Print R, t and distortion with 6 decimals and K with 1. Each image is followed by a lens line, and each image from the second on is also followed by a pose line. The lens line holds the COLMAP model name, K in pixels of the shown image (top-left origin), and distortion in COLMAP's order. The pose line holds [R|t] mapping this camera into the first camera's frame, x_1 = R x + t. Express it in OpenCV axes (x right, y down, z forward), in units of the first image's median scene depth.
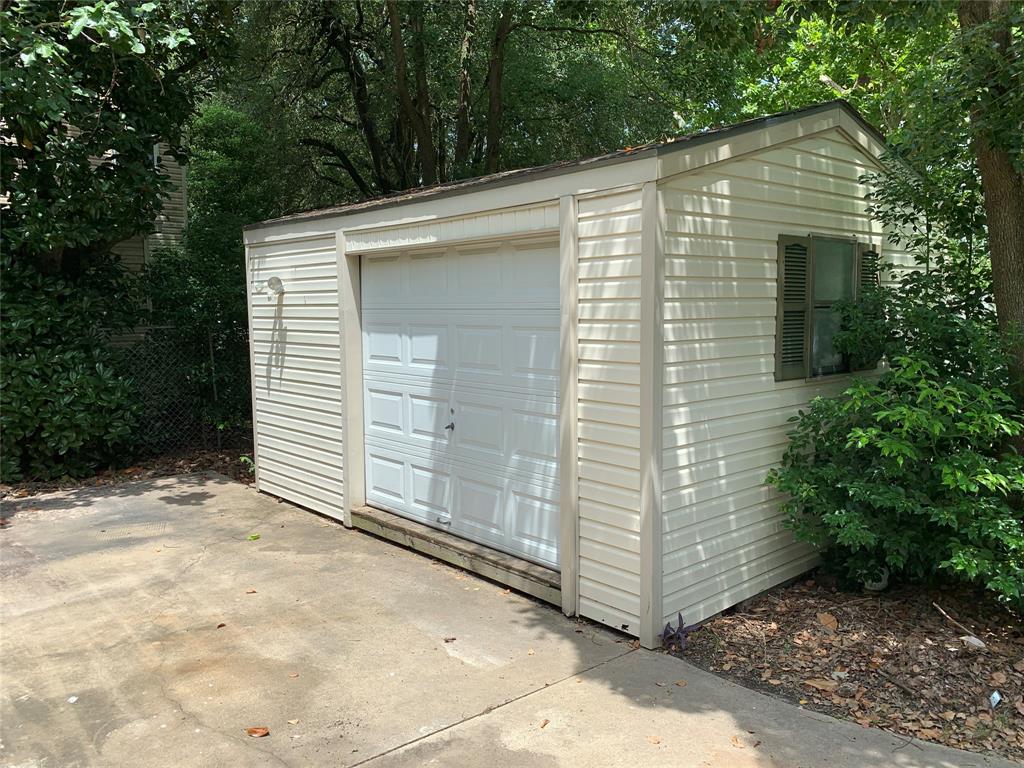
lens RADIAL K [[772.0, 0, 512.0], [0, 772.0, 384.0], [0, 0, 1]] dist [0.042614, -0.070298]
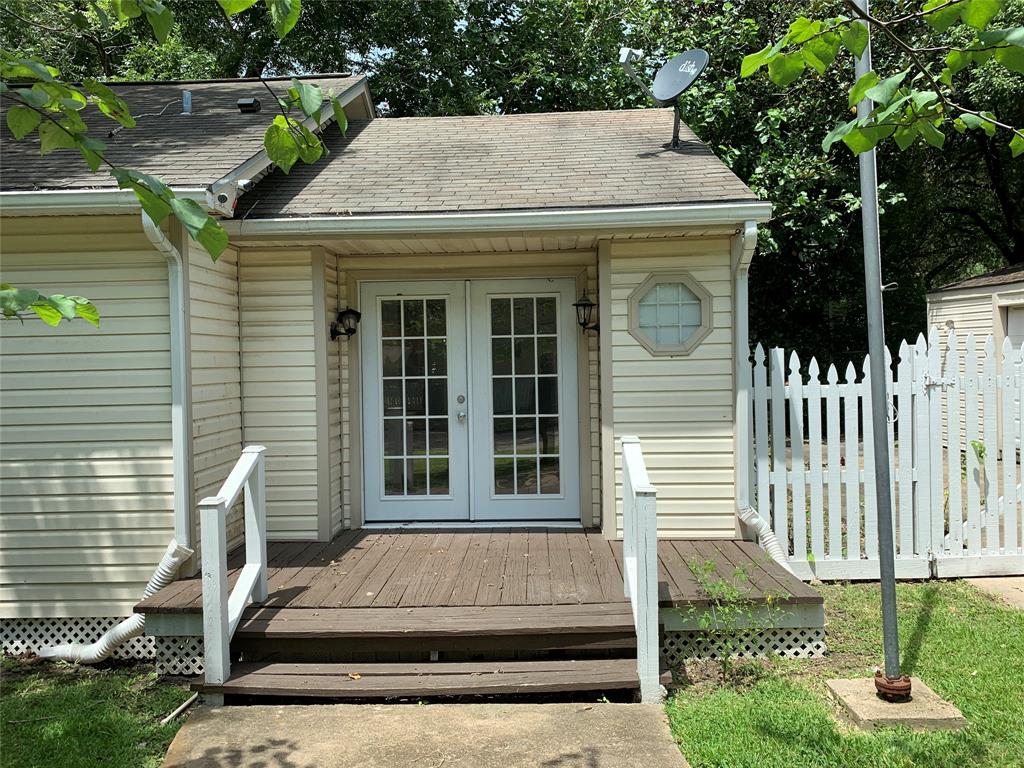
lens RADIAL K [[742.0, 0, 512.0], [0, 742.0, 384.0], [0, 0, 1]] dist [0.001823, -0.003404]
pose [[0.733291, 0.019023, -0.679649, 0.161996], [-0.053984, 0.998082, -0.030310, 0.152533], [0.677768, 0.058916, 0.732911, -1.216140]]
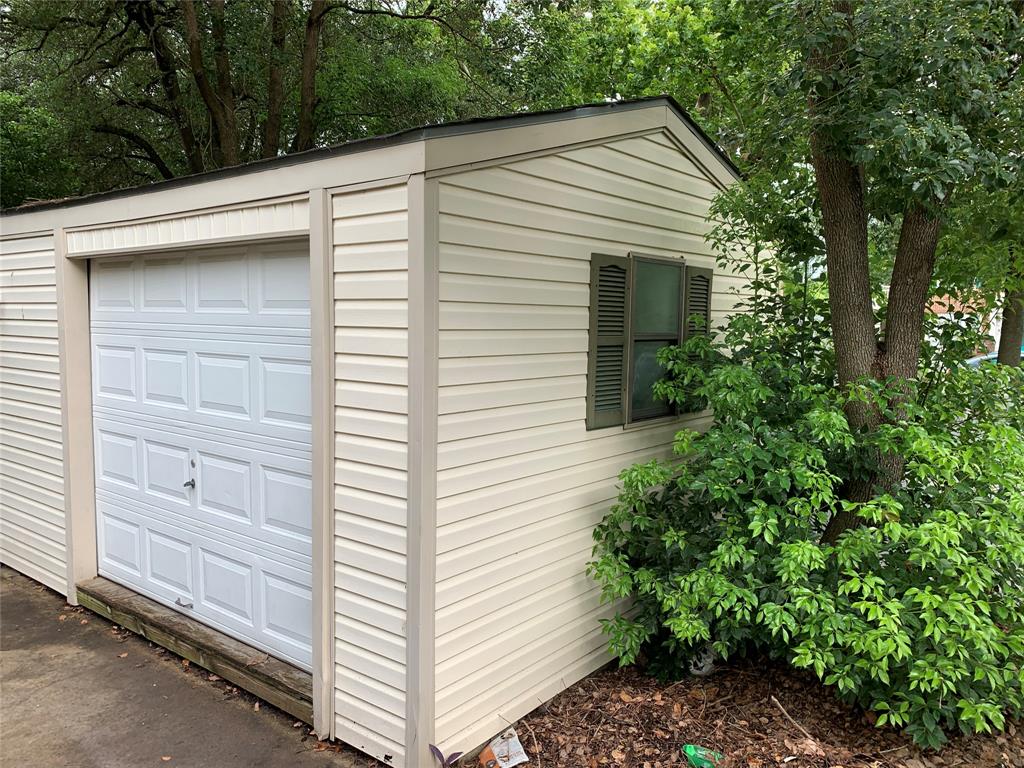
lens RADIAL K [[777.4, 0, 509.2], [0, 777.4, 391.4], [0, 0, 1]] dist [0.006790, -0.003371]
pose [[0.985258, 0.008817, 0.170847, 0.096791], [-0.007170, 0.999922, -0.010256, -0.029671], [-0.170924, 0.008880, 0.985244, 0.165885]]
